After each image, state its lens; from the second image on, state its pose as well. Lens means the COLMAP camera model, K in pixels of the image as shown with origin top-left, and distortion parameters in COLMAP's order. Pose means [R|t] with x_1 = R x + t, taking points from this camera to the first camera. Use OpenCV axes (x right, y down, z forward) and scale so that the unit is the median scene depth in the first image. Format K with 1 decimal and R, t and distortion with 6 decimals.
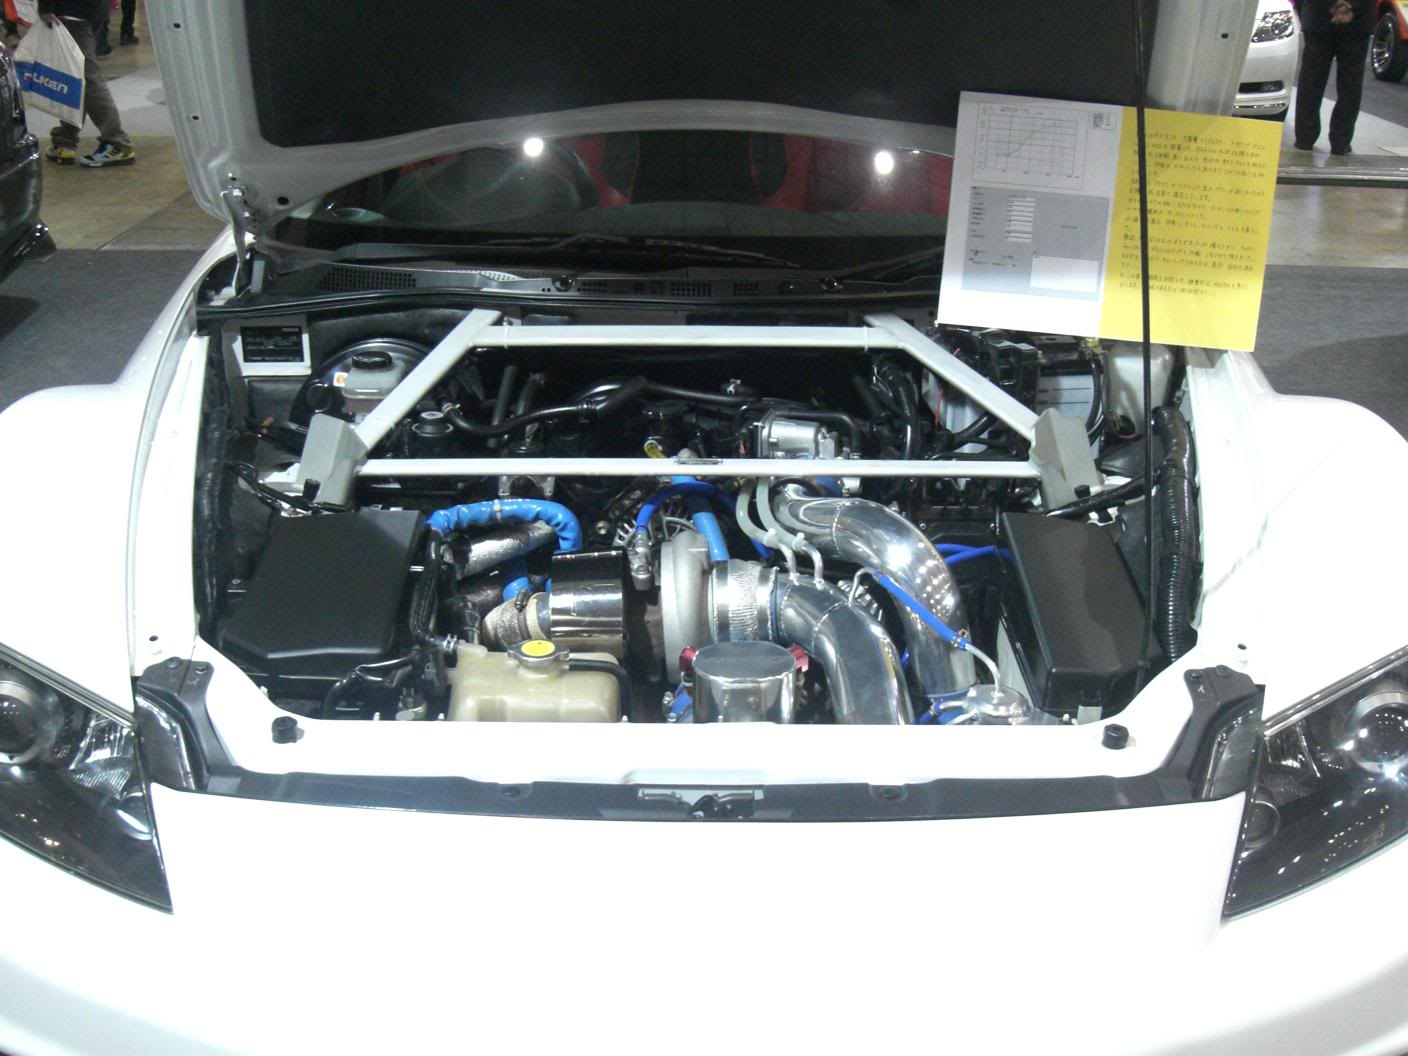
lens RADIAL K [[1549.8, 0, 704.0], [0, 1549.8, 528.0], [0, 0, 1]] dist [-0.084946, -0.016174]
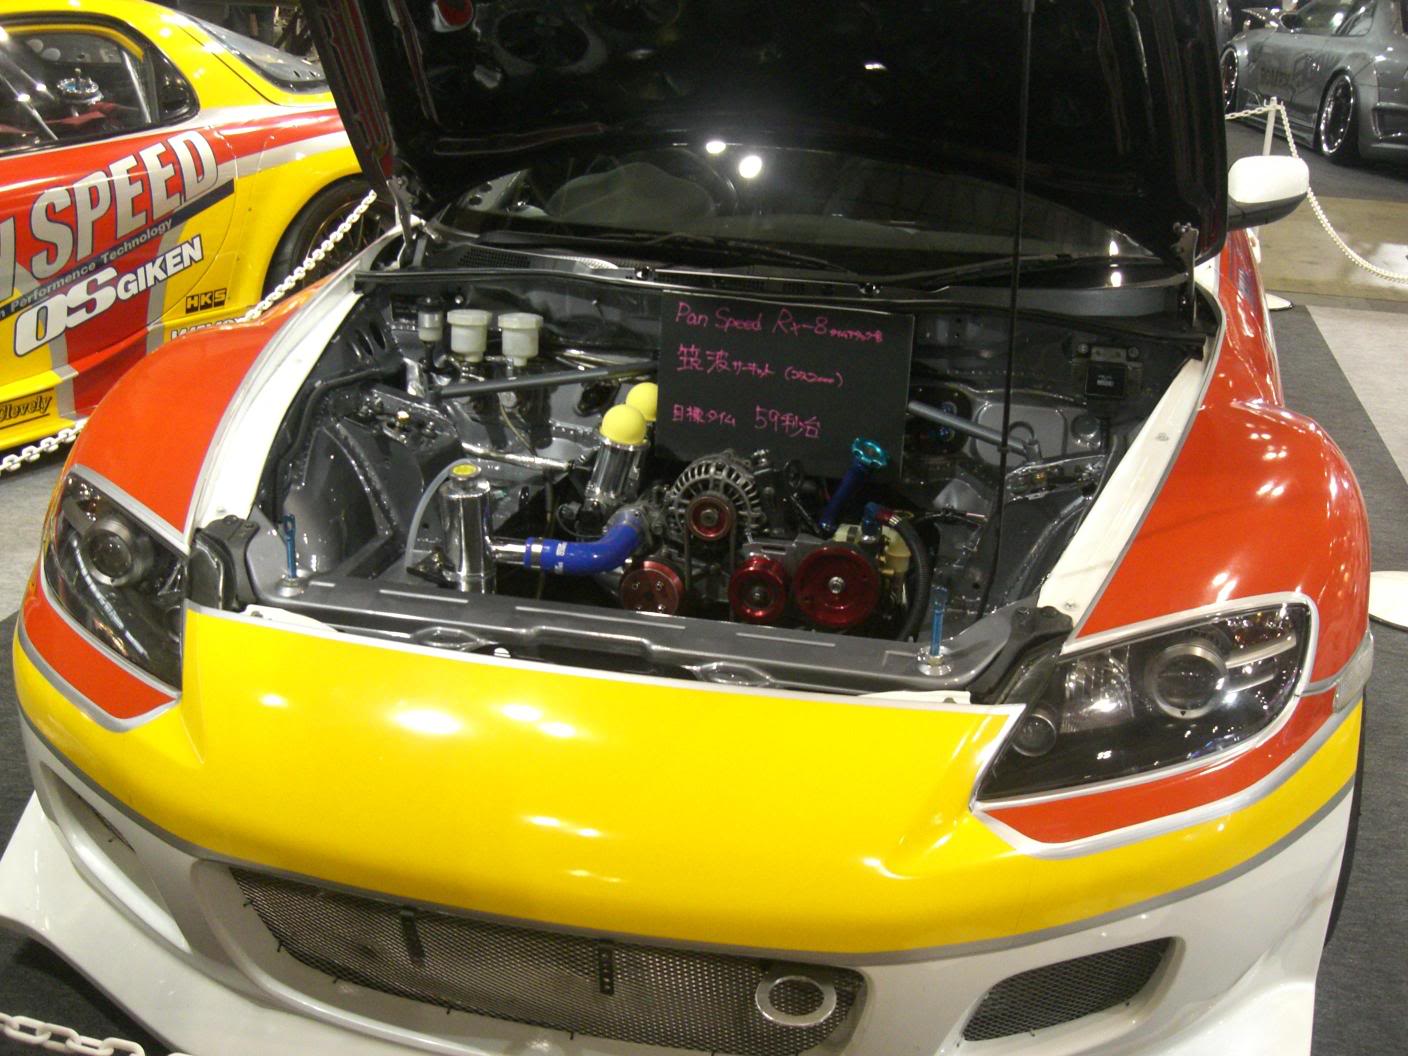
lens RADIAL K [[1549.8, 0, 704.0], [0, 1549.8, 528.0], [0, 0, 1]] dist [-0.084946, -0.016174]
pose [[0.980216, 0.094338, -0.174001, 0.165407], [-0.097251, 0.995225, -0.008276, 0.038054], [0.172389, 0.025034, 0.984711, -0.135526]]
